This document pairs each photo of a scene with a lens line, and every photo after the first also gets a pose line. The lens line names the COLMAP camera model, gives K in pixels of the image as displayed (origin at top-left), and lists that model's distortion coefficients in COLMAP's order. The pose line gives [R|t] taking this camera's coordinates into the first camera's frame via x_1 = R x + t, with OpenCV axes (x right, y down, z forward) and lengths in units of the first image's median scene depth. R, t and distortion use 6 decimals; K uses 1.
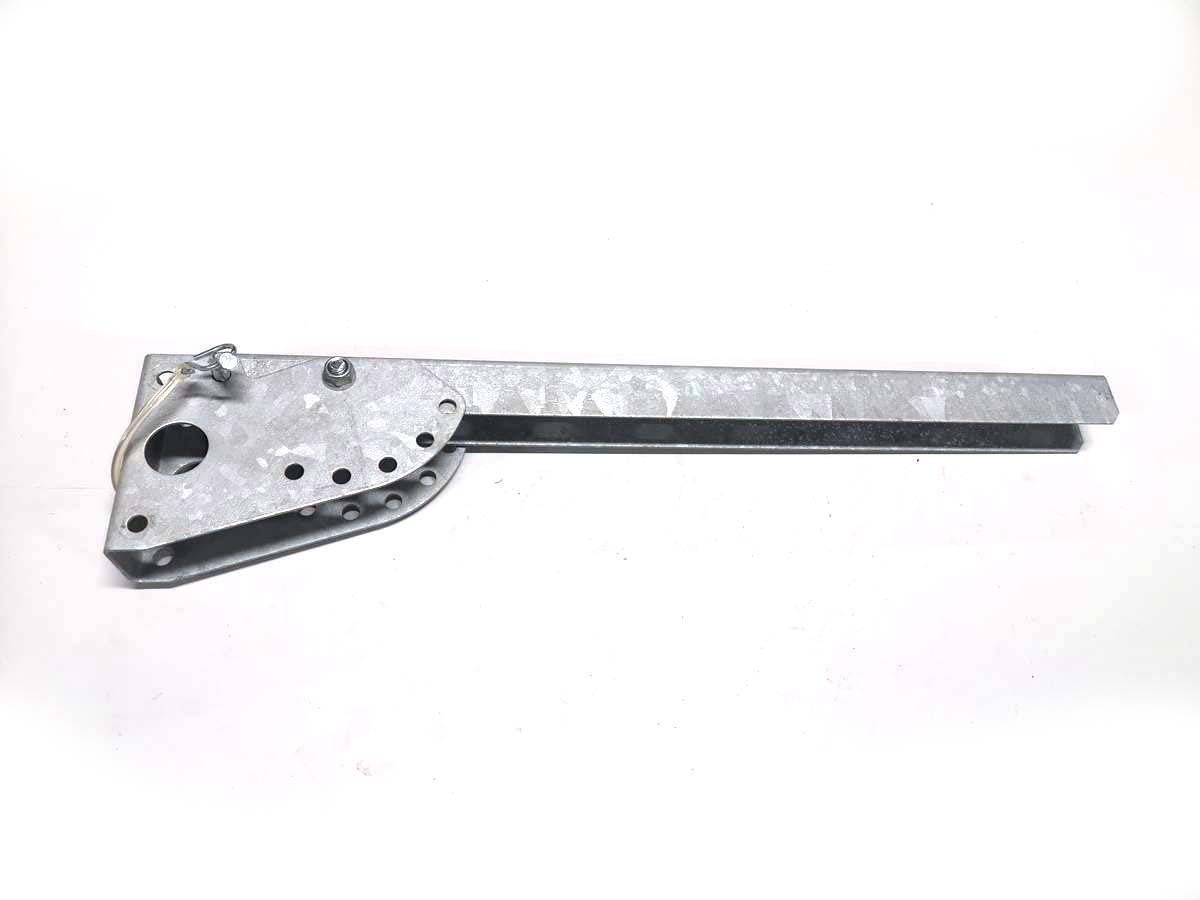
lens RADIAL K [[936.7, 0, 600.0], [0, 936.7, 450.0], [0, 0, 1]] dist [0.038648, -0.001650]
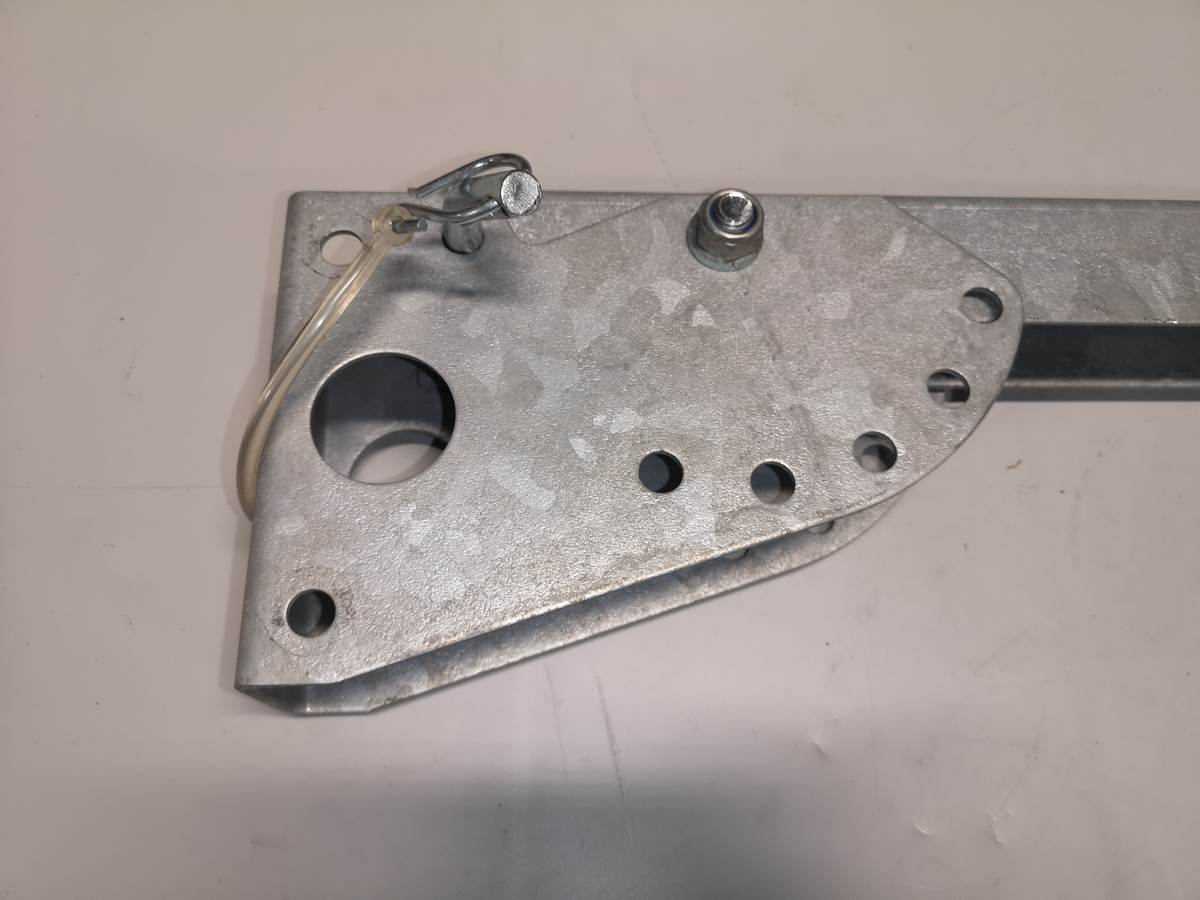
lens RADIAL K [[944.9, 0, 600.0], [0, 944.9, 450.0], [0, 0, 1]] dist [0.007678, -0.000256]
pose [[0.998176, -0.000357, -0.060366, -0.319556], [0.007469, 0.993029, 0.117635, -0.034496], [0.059903, -0.117871, 0.991220, 0.576069]]
